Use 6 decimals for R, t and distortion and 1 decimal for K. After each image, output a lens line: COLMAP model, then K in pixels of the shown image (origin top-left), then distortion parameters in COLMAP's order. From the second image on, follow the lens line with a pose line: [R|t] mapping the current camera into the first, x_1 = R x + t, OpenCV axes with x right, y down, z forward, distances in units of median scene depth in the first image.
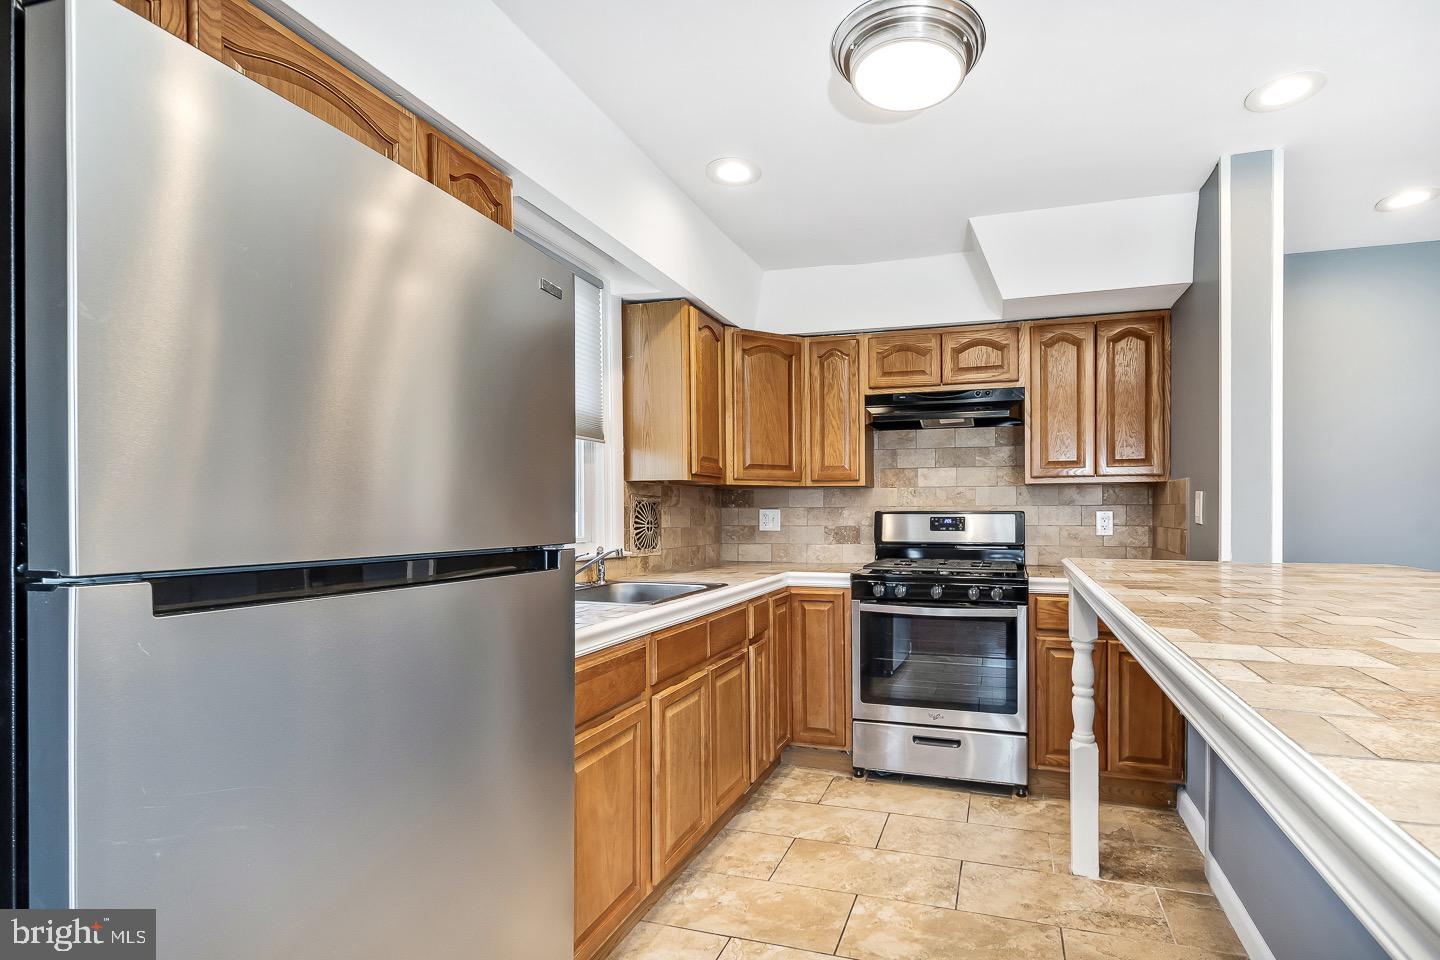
lens RADIAL K [[675.4, 0, 719.8], [0, 675.4, 513.1], [0, 0, 1]] dist [0.002106, -0.000058]
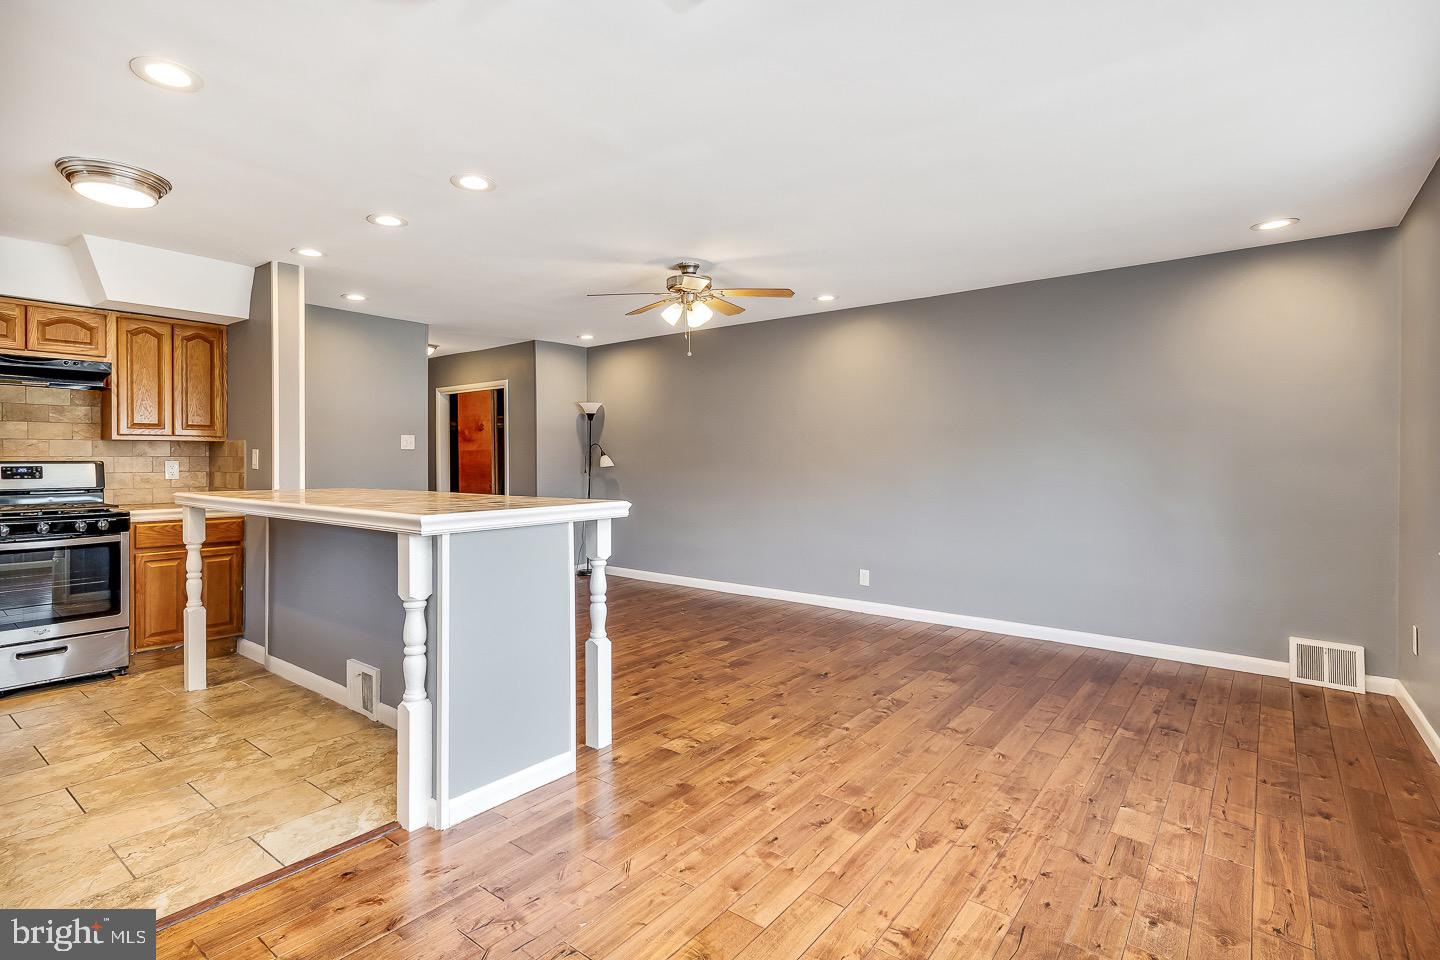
lens RADIAL K [[661.3, 0, 749.3], [0, 661.3, 460.8], [0, 0, 1]] dist [0.002015, 0.000178]
pose [[0.223138, 0.000585, 0.974787, -0.494892], [0.001546, 0.999998, -0.000954, -0.000724], [-0.974786, 0.001720, 0.223137, -0.443051]]
